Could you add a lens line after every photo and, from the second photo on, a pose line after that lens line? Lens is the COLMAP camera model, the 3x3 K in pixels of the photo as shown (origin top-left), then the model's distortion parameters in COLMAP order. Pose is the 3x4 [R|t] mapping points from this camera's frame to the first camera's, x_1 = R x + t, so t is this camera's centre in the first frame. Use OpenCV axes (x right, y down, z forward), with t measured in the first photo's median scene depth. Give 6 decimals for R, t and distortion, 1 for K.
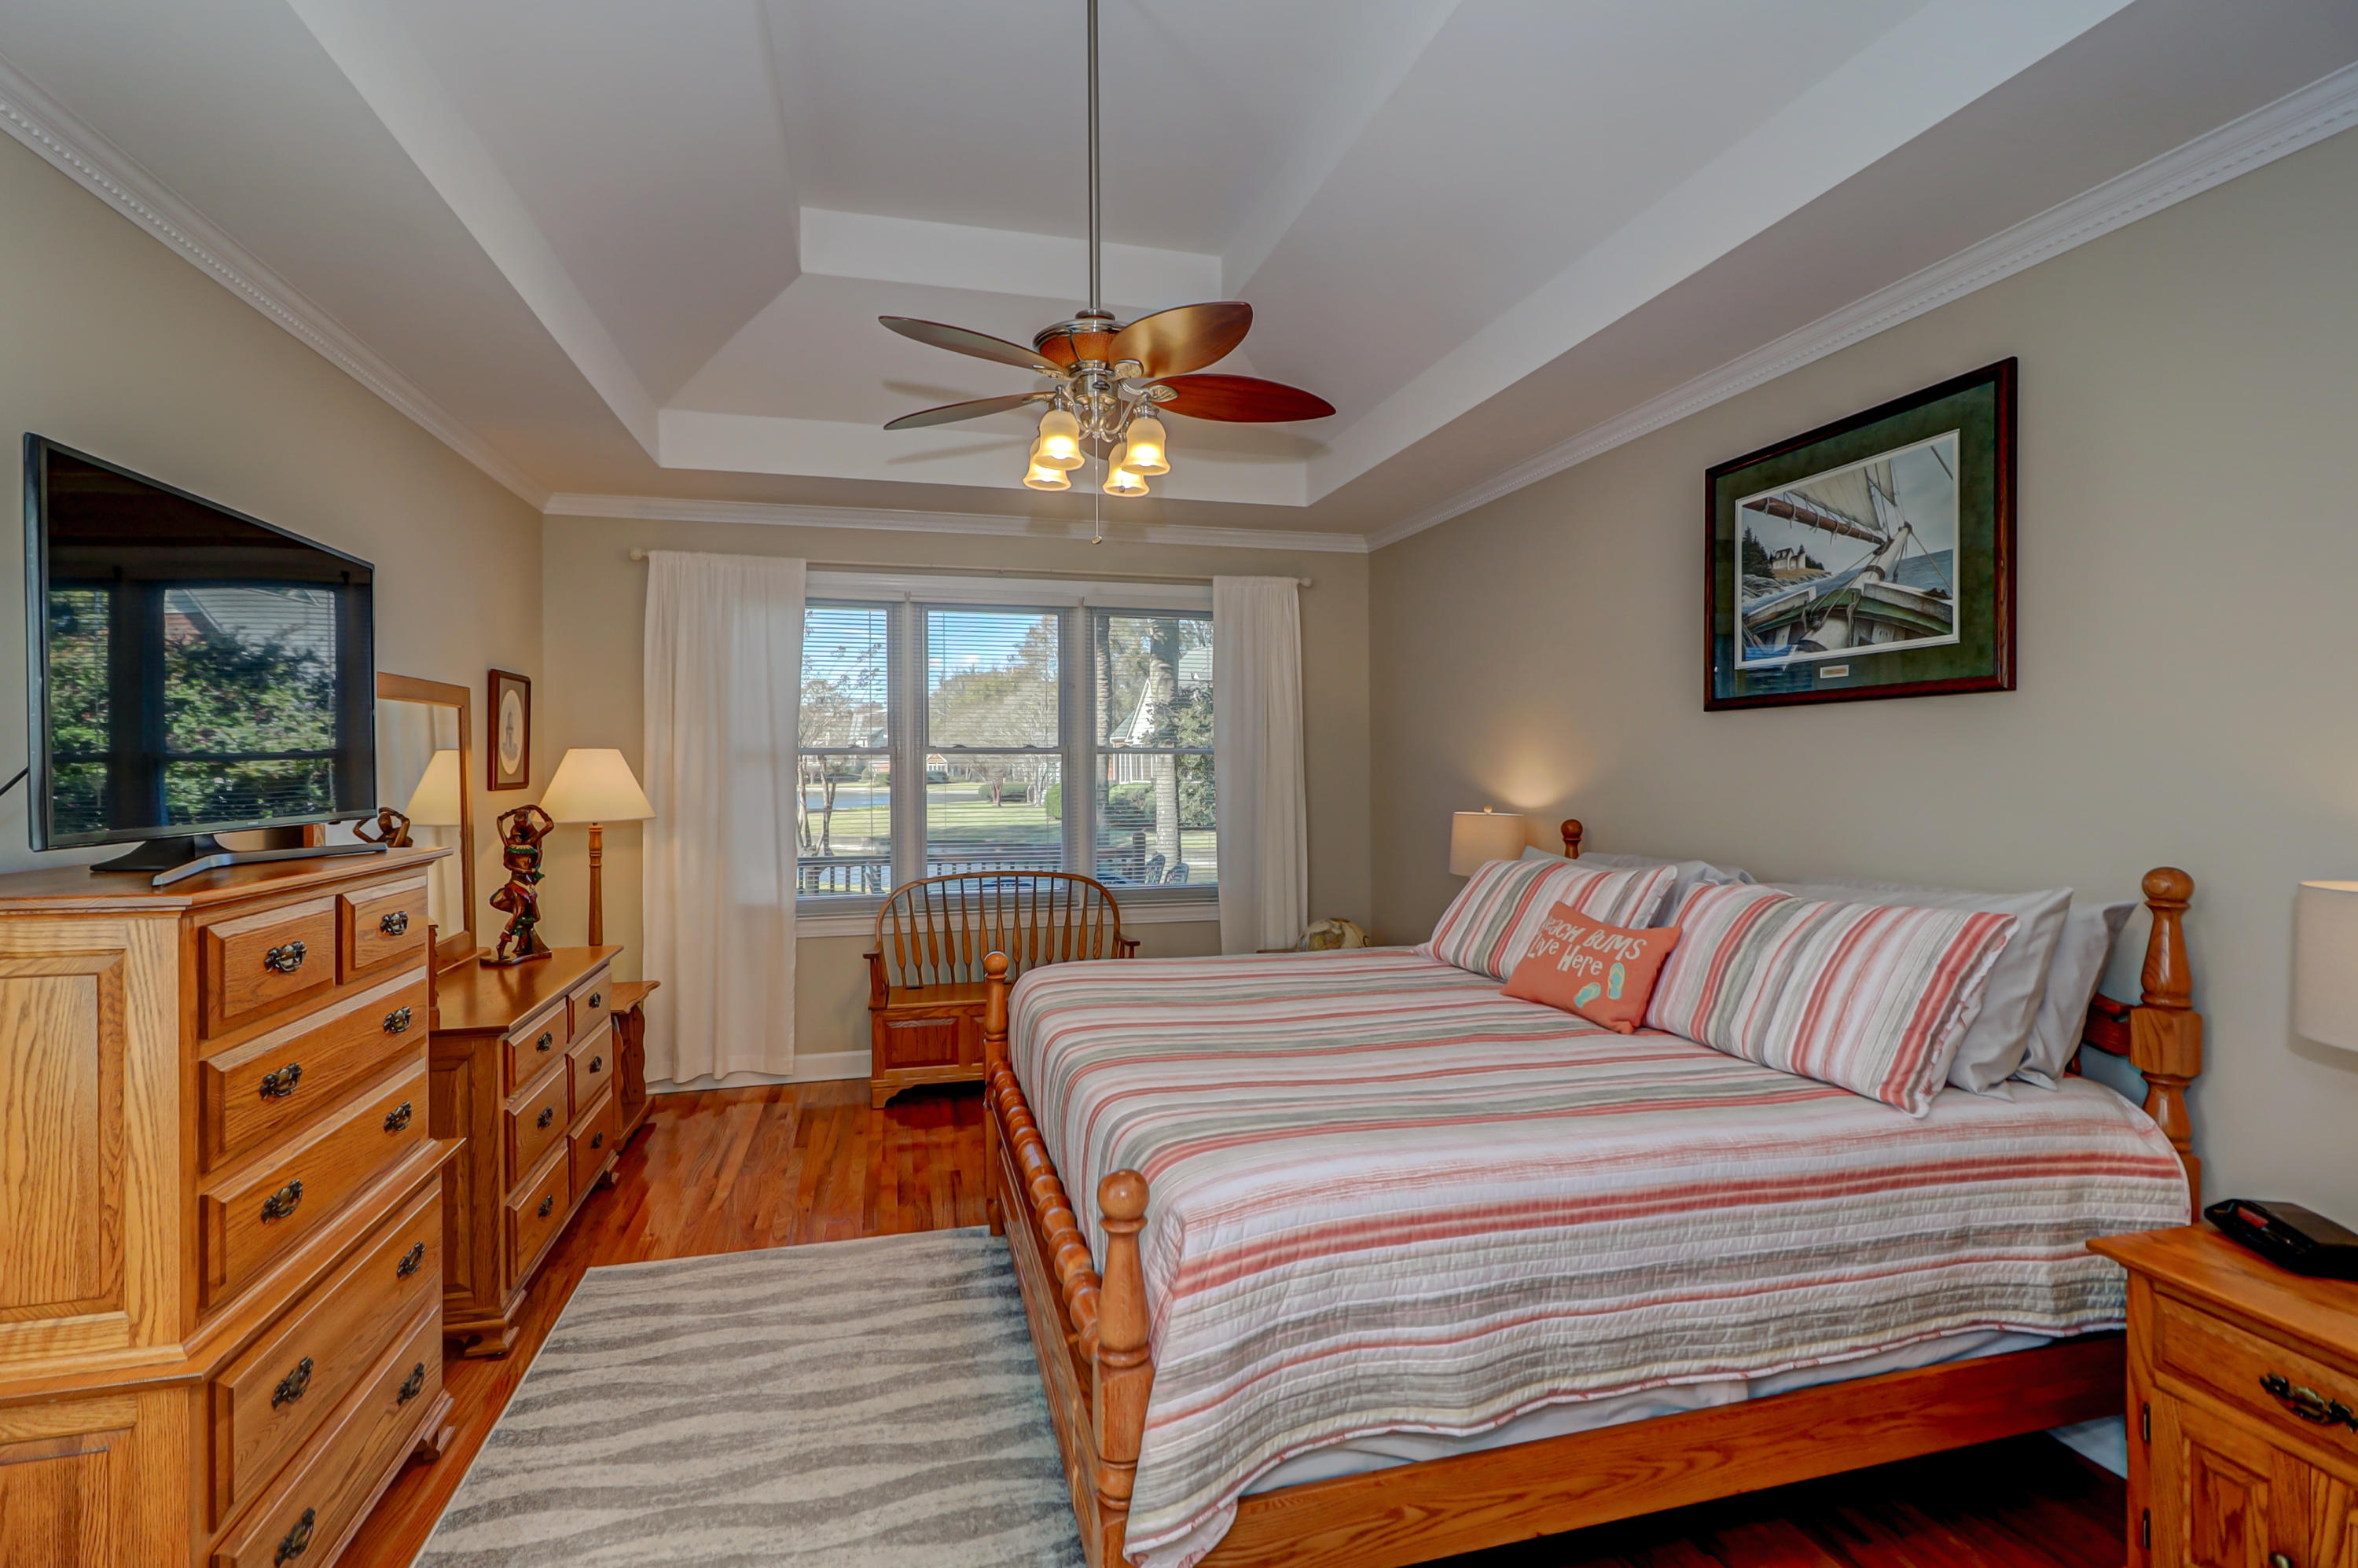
lens RADIAL K [[1070.4, 0, 1178.7], [0, 1070.4, 769.5], [0, 0, 1]] dist [-0.001946, -0.000292]
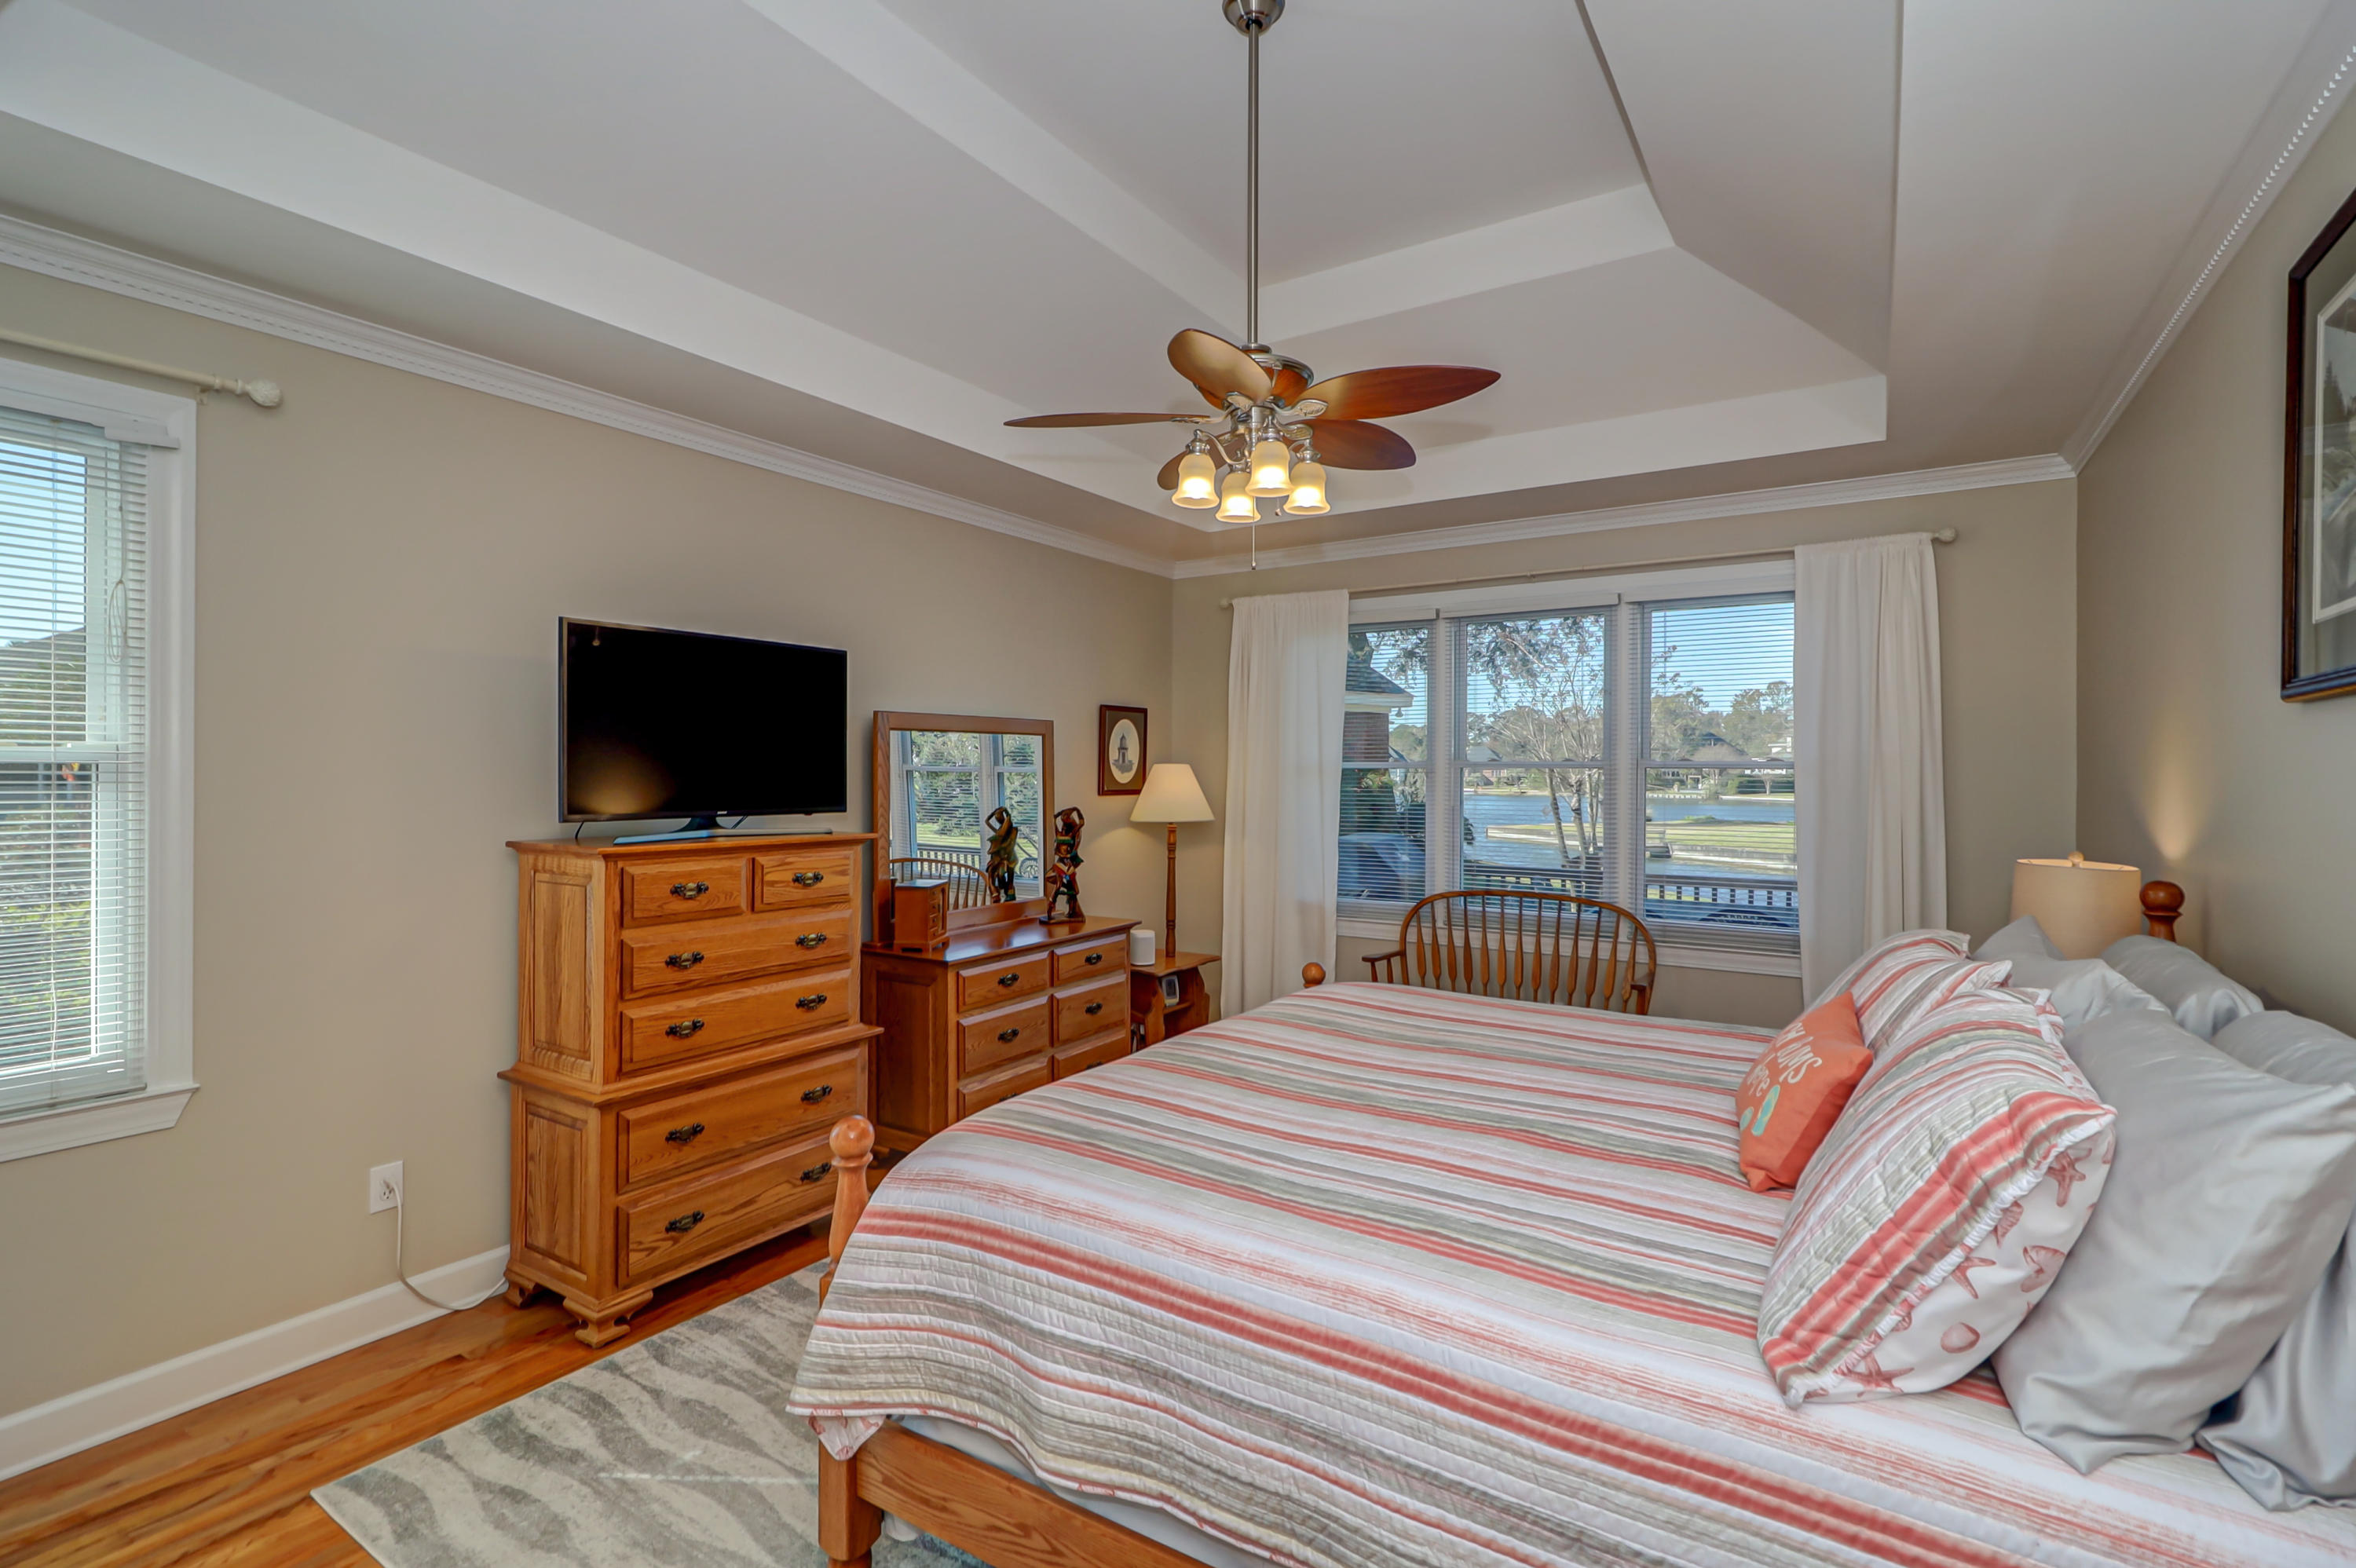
lens RADIAL K [[1069.4, 0, 1177.7], [0, 1069.4, 769.5], [0, 0, 1]] dist [-0.001946, -0.000292]
pose [[0.683271, 0.003682, -0.730155, 0.842777], [-0.008817, 0.999956, -0.003208, -0.019867], [0.730111, 0.008630, 0.683274, 0.328208]]
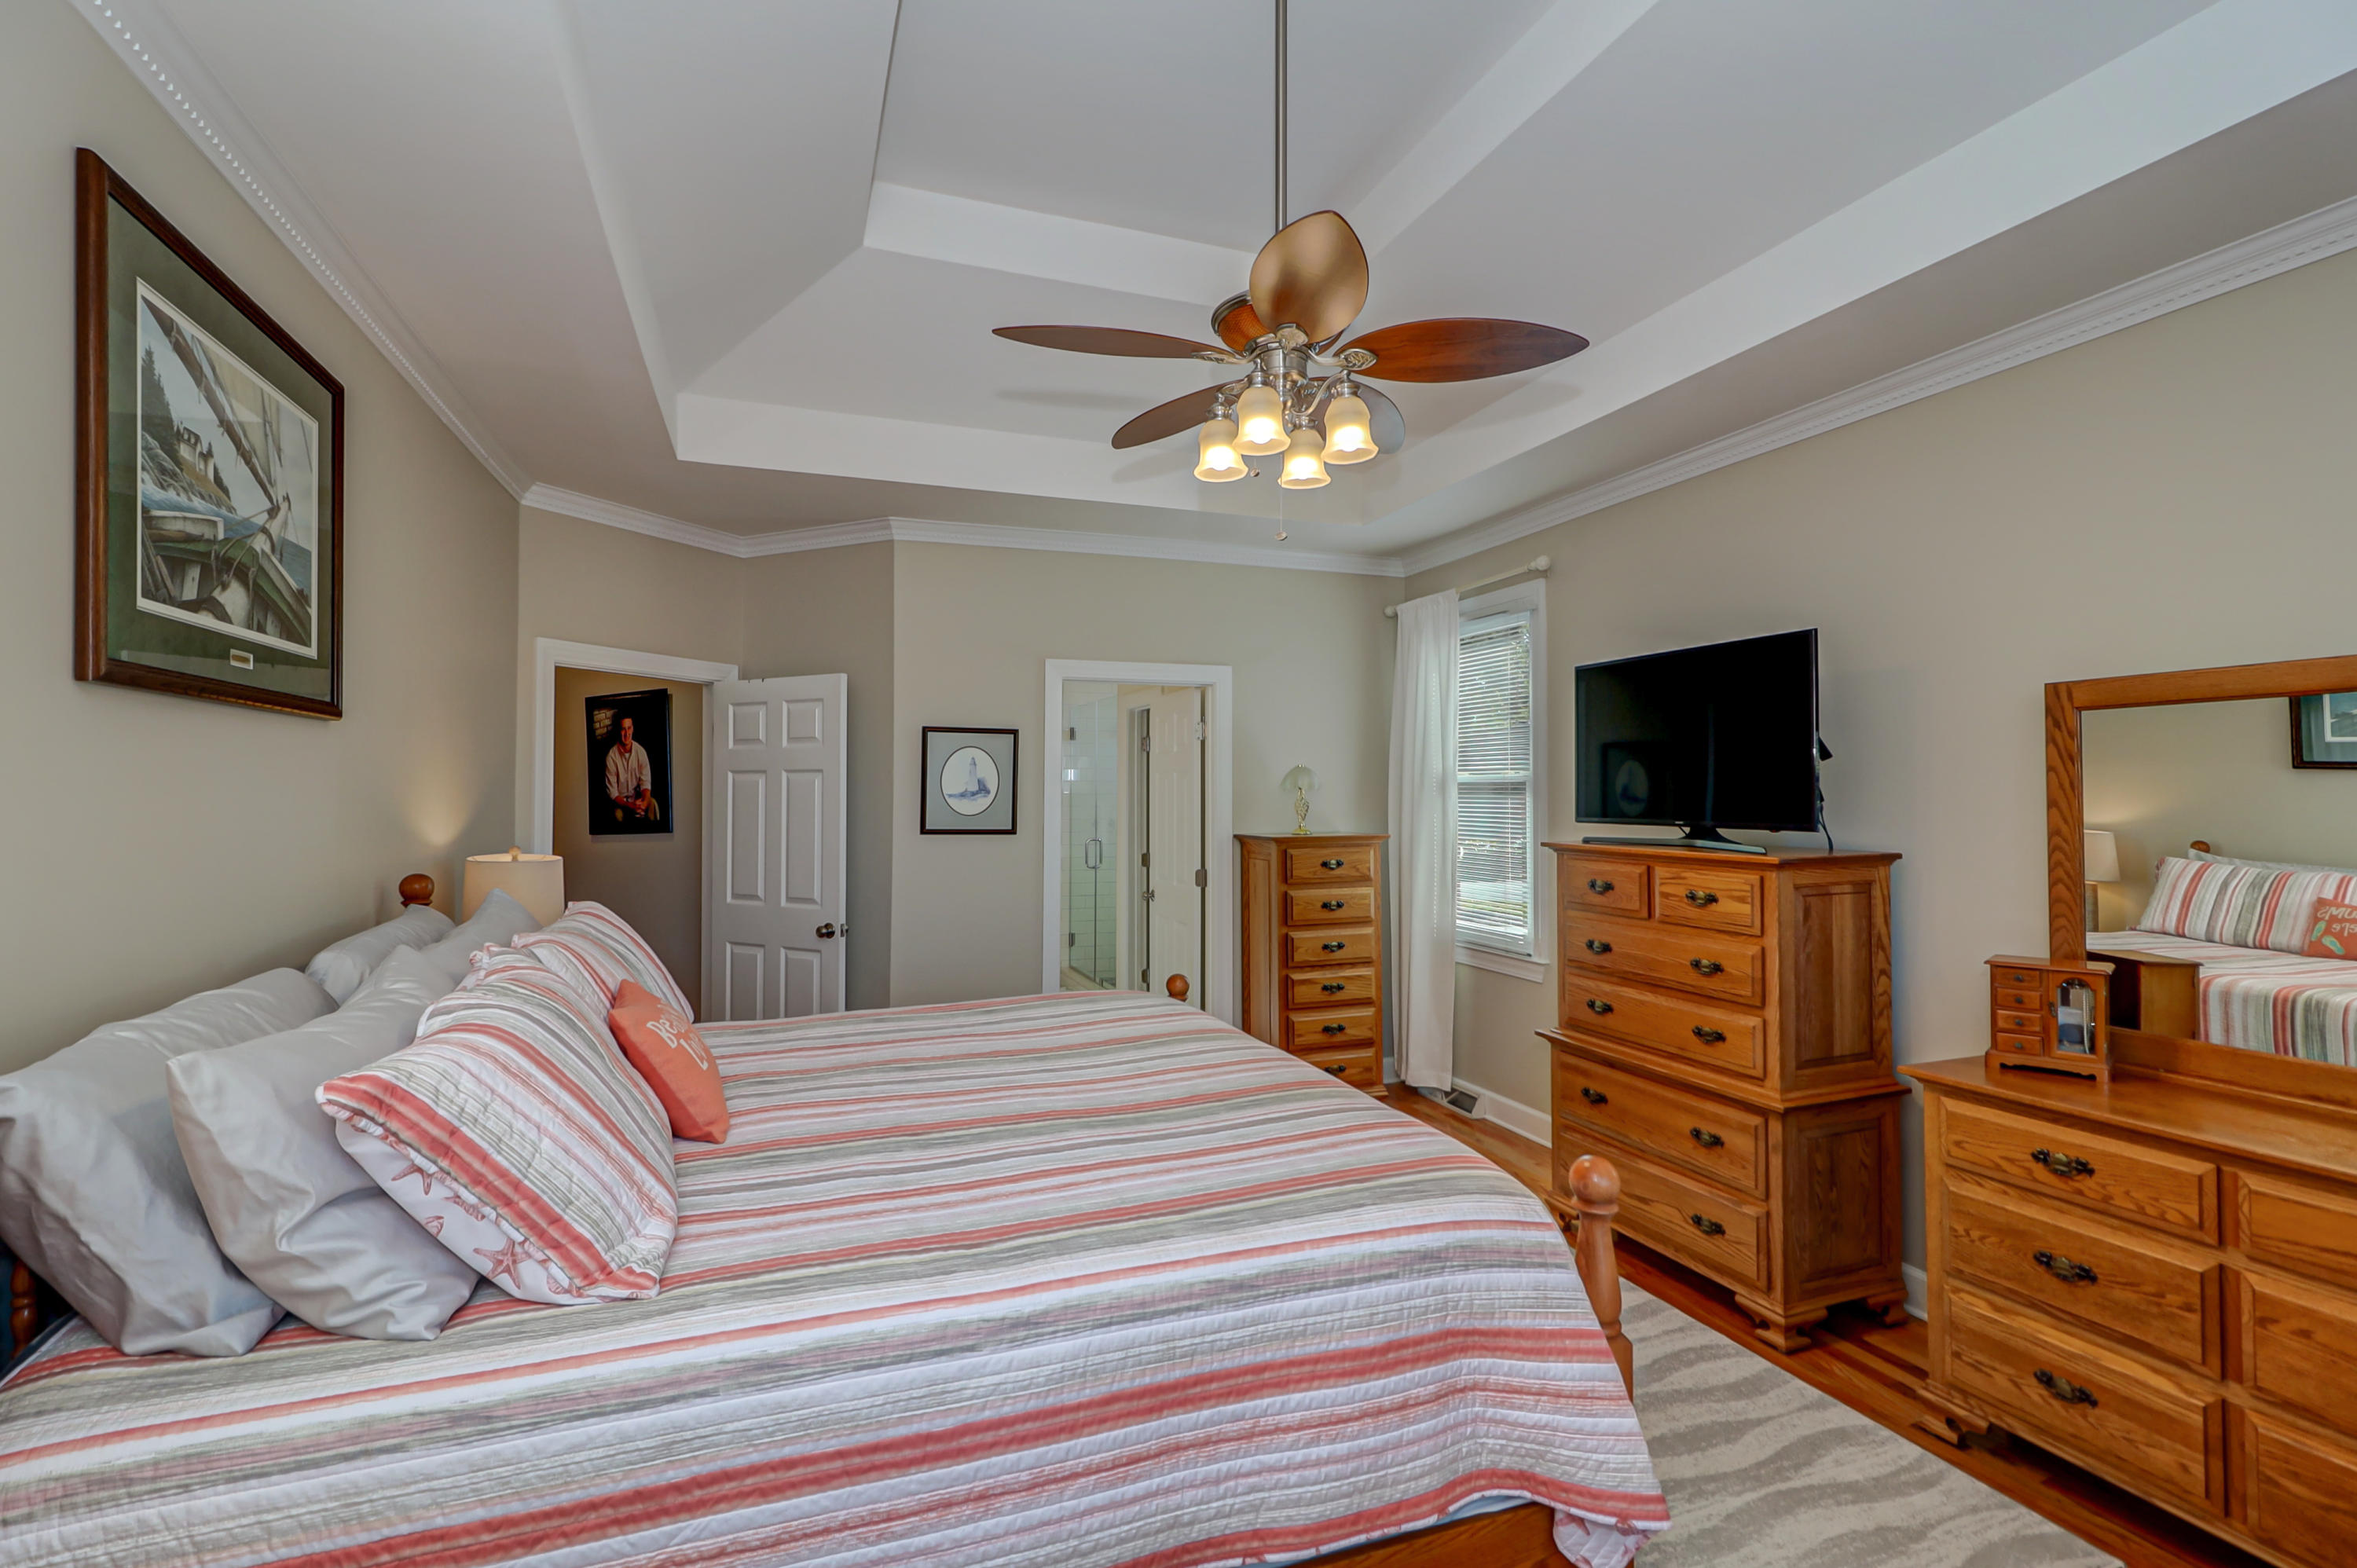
lens RADIAL K [[1100.2, 0, 1156.3], [0, 1100.2, 779.0], [0, 0, 1]] dist [0.000138, 0.000293]
pose [[-0.995876, -0.002465, -0.090691, 0.161627], [-0.001403, 0.999930, -0.011778, -0.001384], [0.090713, -0.011602, -0.995809, 2.540559]]
